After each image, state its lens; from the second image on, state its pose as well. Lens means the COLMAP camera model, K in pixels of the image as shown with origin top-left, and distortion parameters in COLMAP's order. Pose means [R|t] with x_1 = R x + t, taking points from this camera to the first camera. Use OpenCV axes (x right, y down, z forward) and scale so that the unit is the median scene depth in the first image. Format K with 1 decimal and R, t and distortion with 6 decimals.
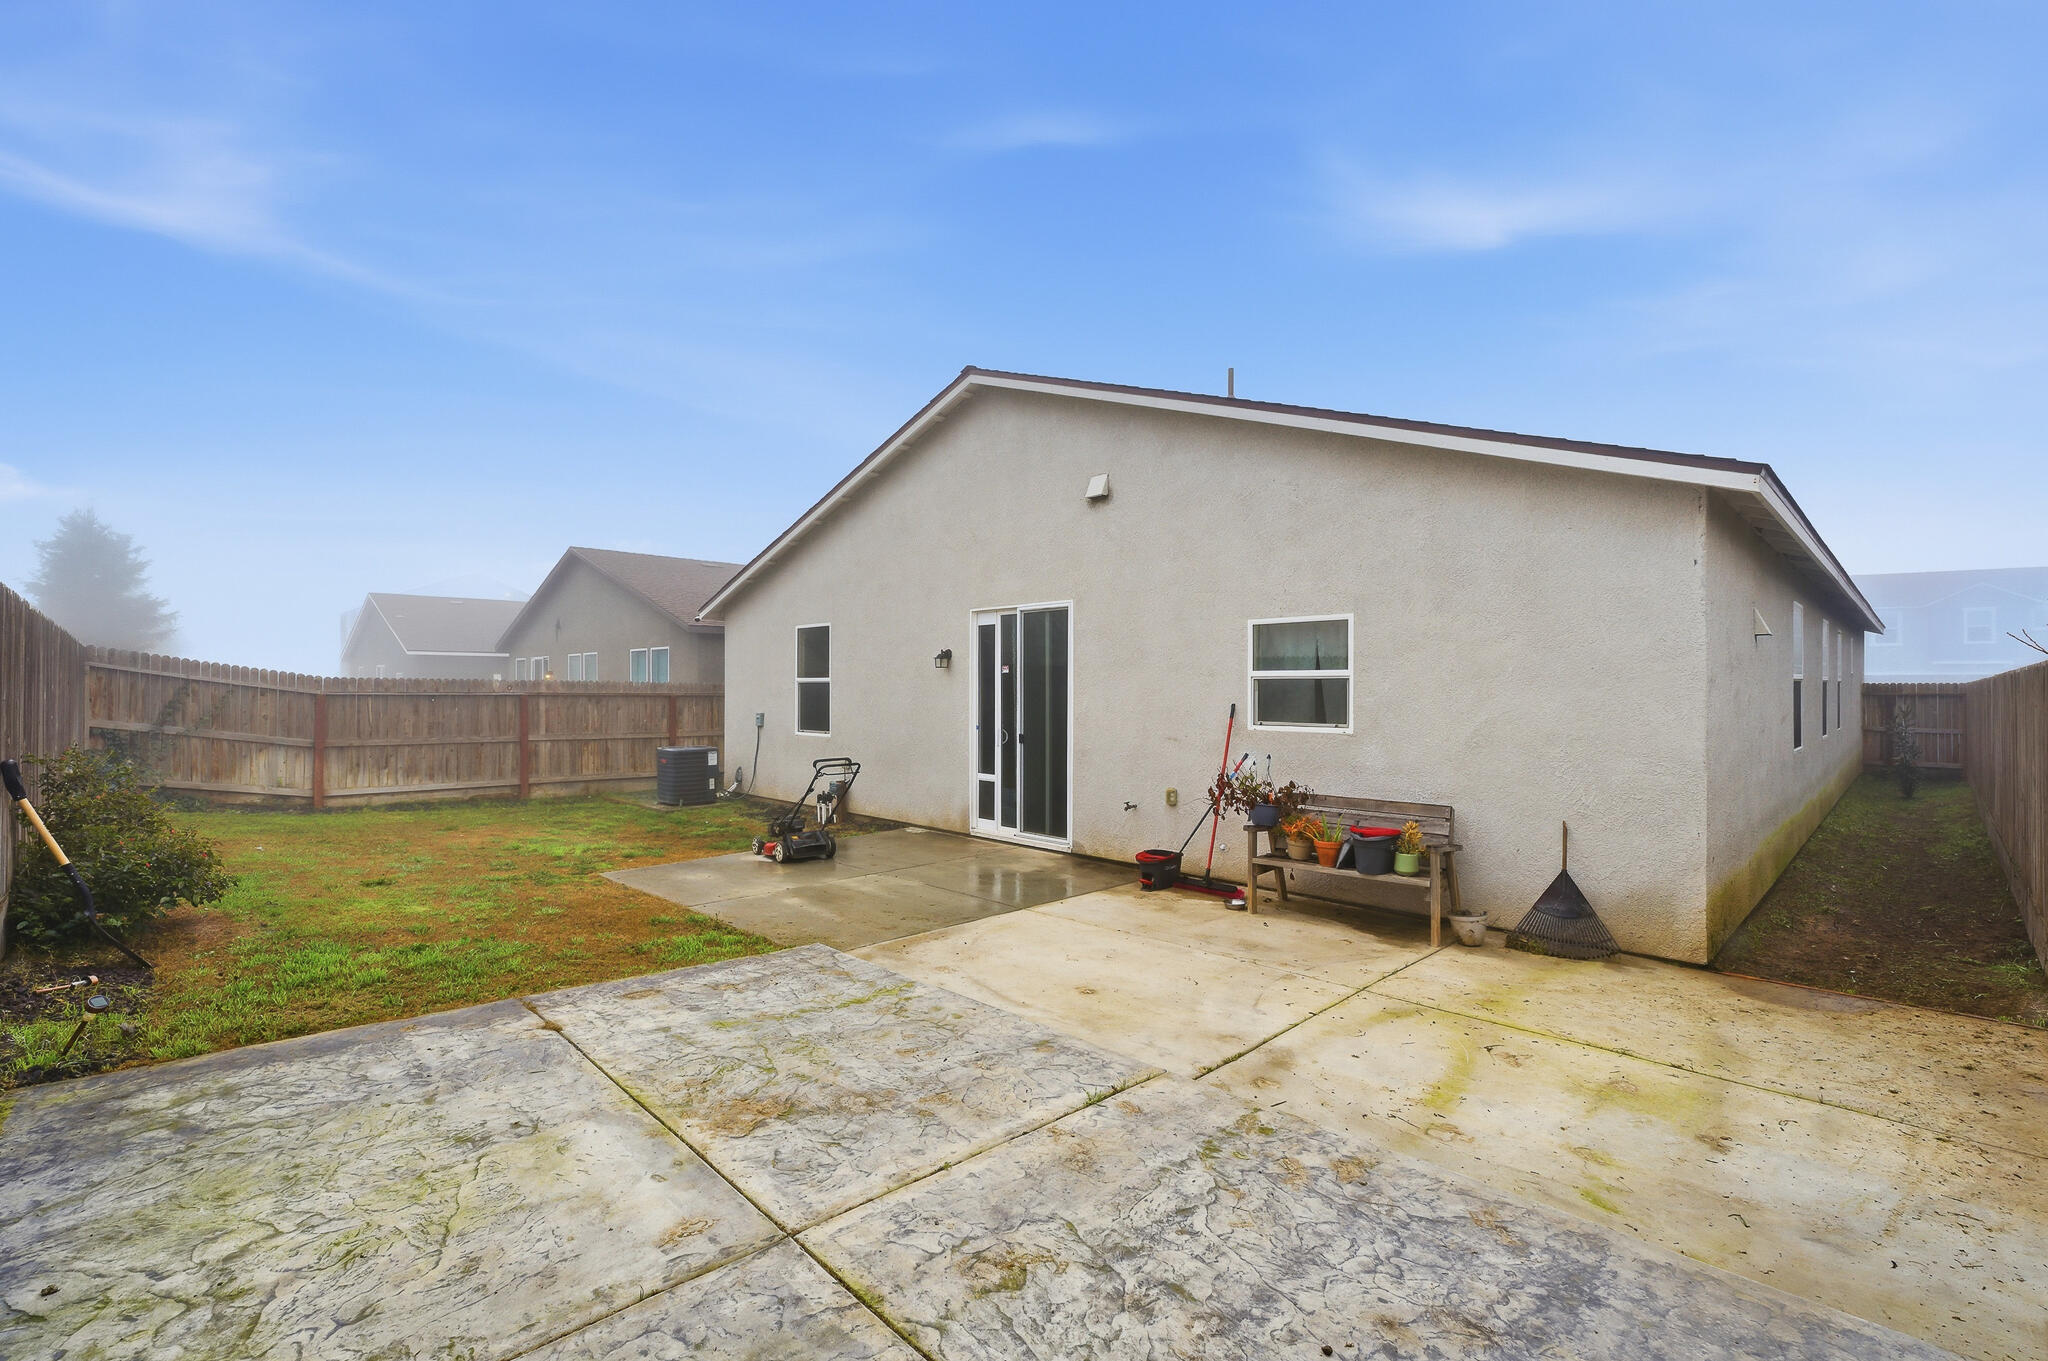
lens RADIAL K [[874.3, 0, 1025.1], [0, 874.3, 663.7], [0, 0, 1]] dist [-0.018390, 0.006131]
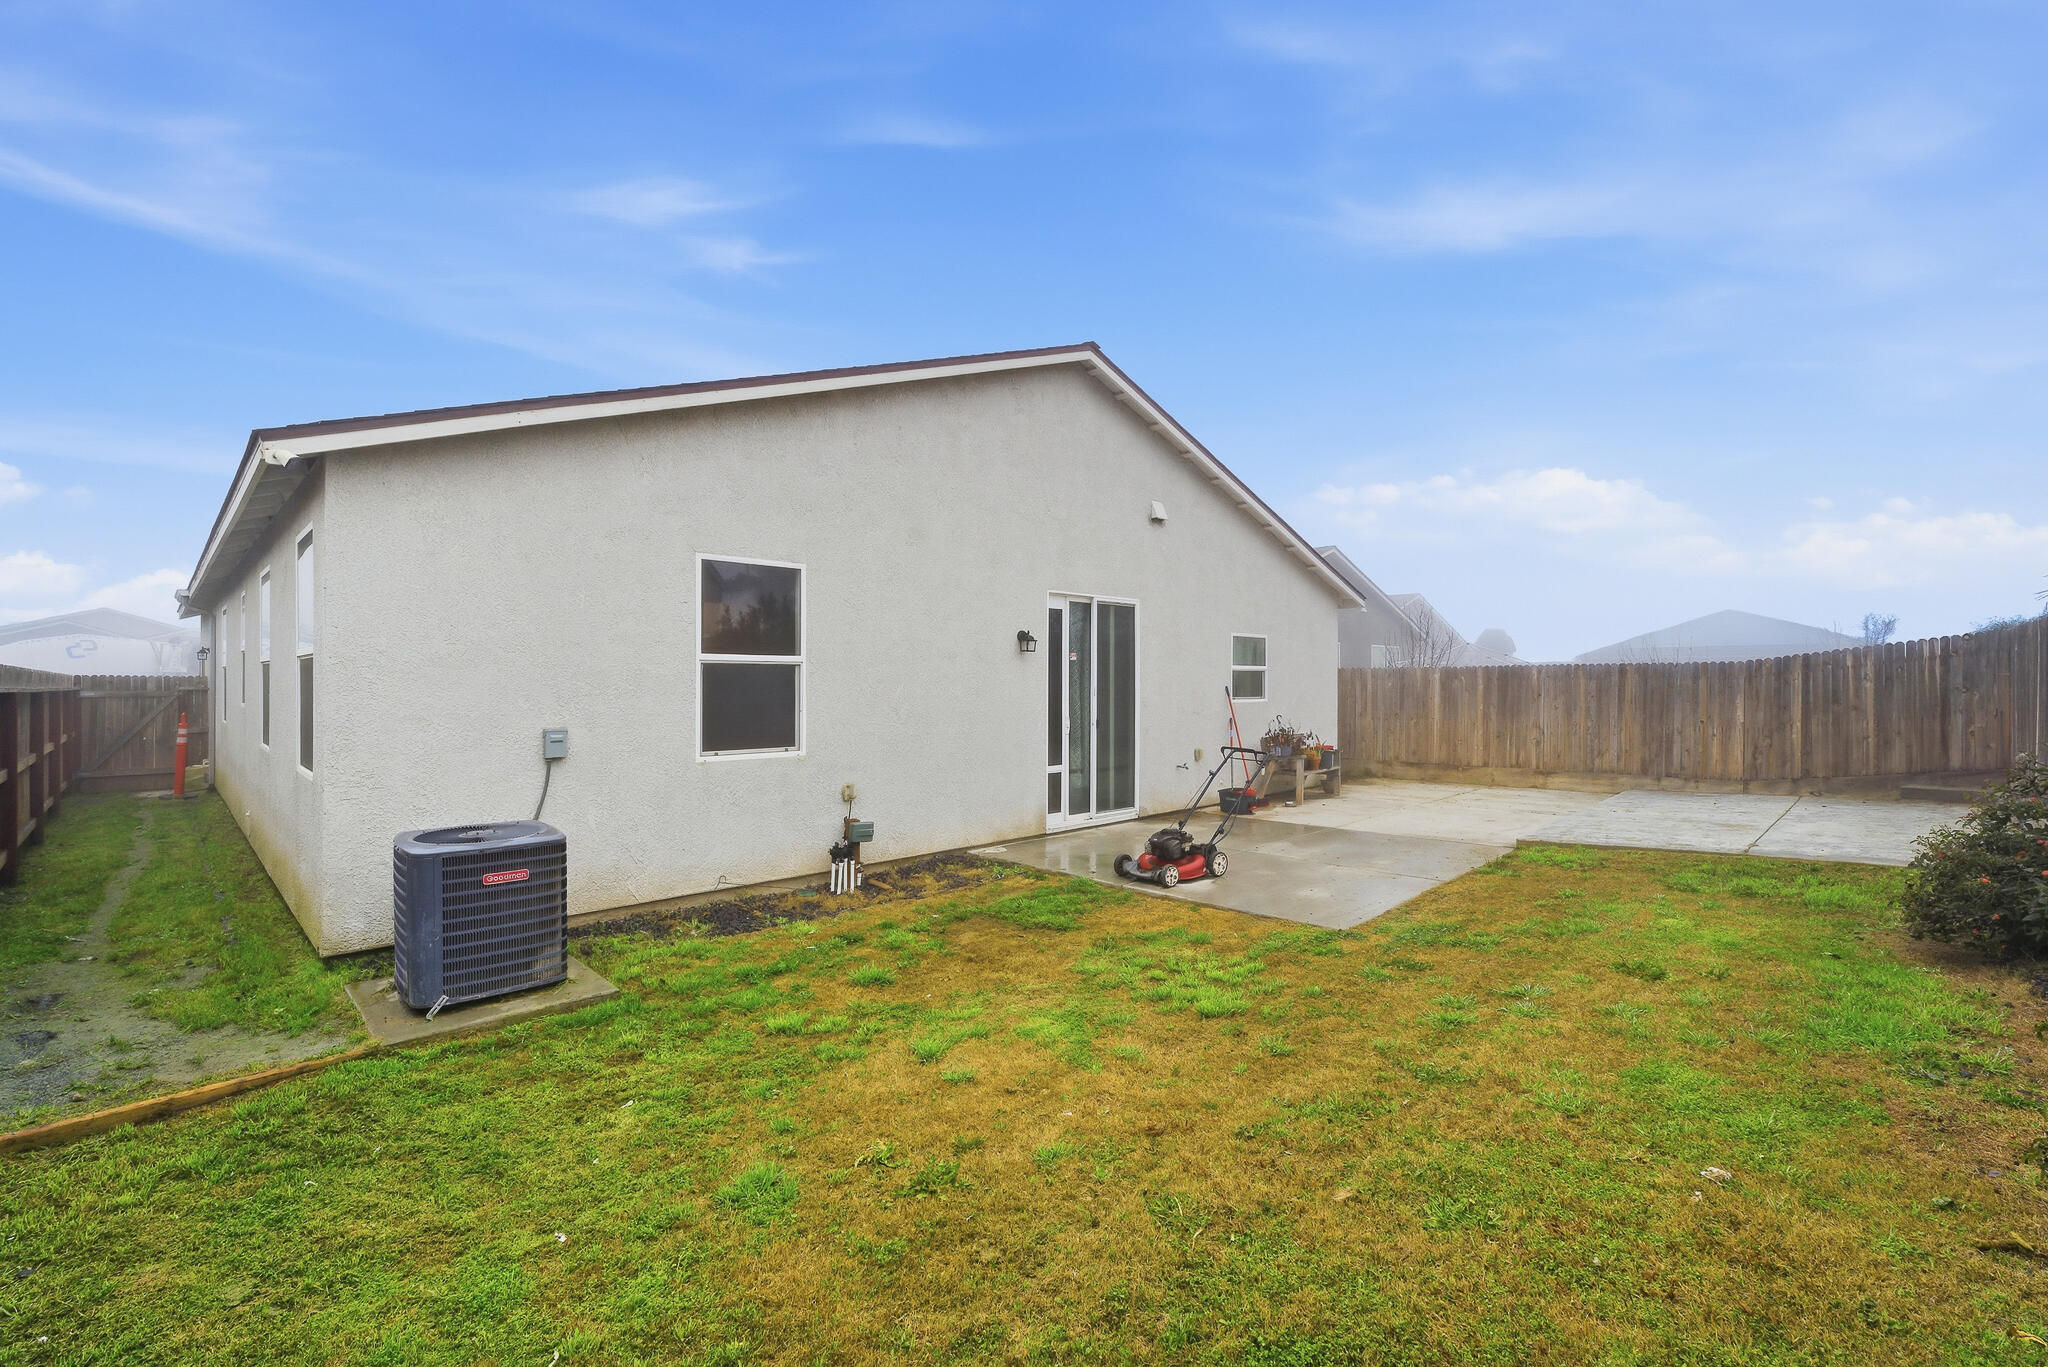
lens RADIAL K [[874.3, 0, 1025.1], [0, 874.3, 666.7], [0, 0, 1]] dist [-0.018390, 0.006131]
pose [[0.028887, 0.008415, 0.999547, -1.006727], [-0.034299, 0.999384, -0.007422, 0.027090], [-0.998994, -0.034069, 0.029158, 1.019419]]
